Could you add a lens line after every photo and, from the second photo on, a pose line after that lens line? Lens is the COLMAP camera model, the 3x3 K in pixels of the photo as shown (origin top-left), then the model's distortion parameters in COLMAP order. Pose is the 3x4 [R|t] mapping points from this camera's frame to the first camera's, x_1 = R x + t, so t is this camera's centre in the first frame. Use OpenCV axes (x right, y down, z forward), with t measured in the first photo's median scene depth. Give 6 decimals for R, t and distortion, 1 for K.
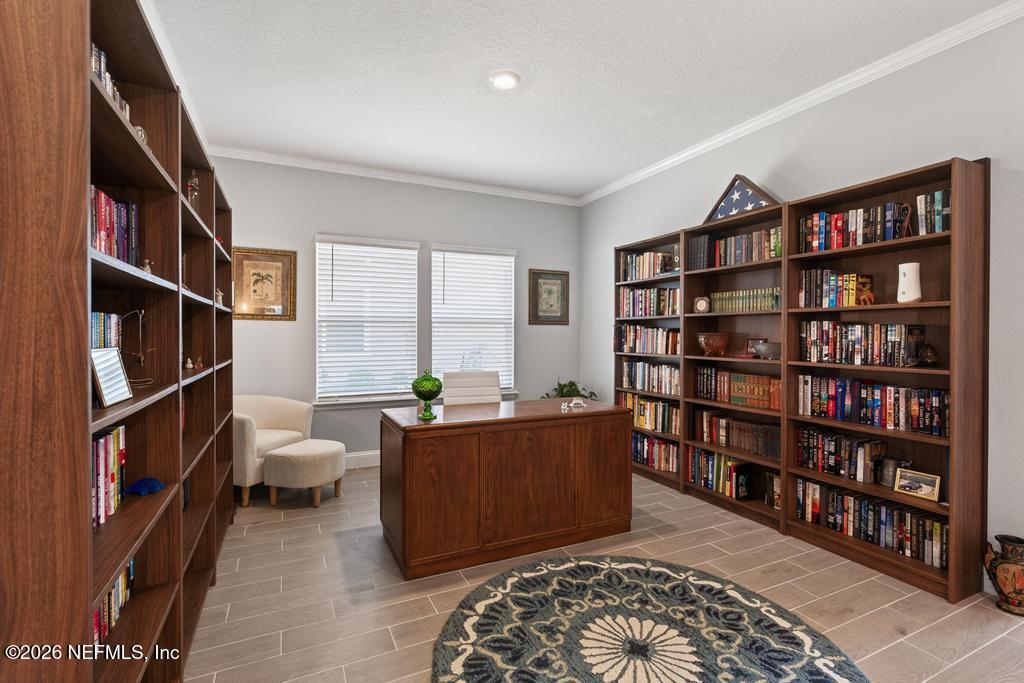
lens RADIAL K [[475.8, 0, 487.8], [0, 475.8, 334.4], [0, 0, 1]] dist [-0.001406, -0.000574]
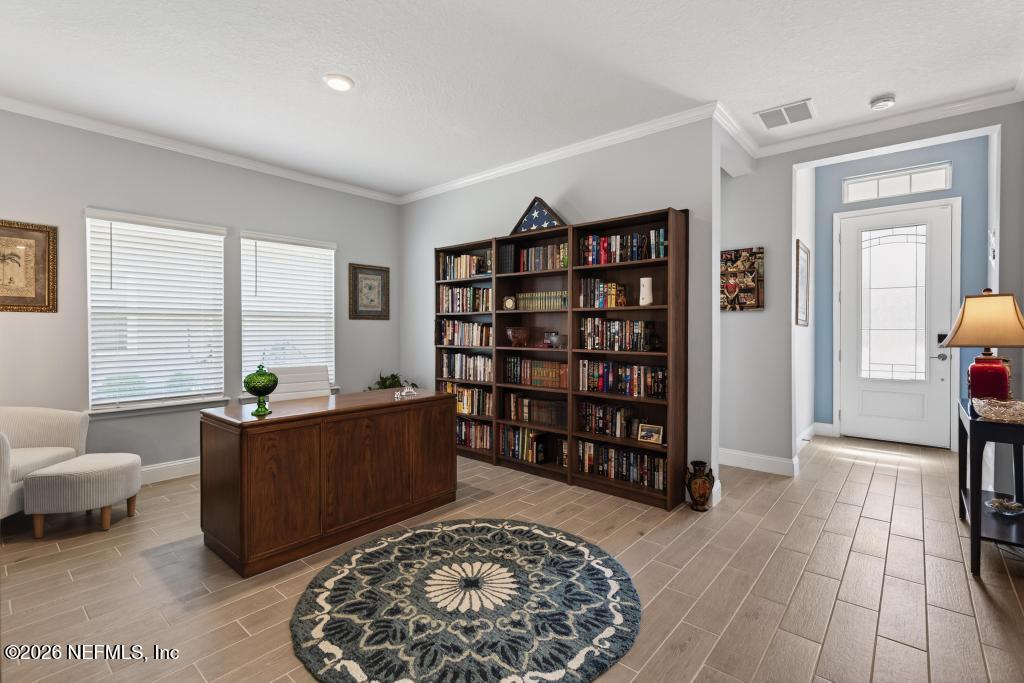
lens RADIAL K [[488.5, 0, 511.9], [0, 488.5, 329.6], [0, 0, 1]] dist [-0.000764, -0.000061]
pose [[0.902715, -0.002536, 0.430231, -0.093478], [0.001953, 0.999996, 0.001795, 0.000905], [-0.430234, -0.000780, 0.902717, -0.133534]]
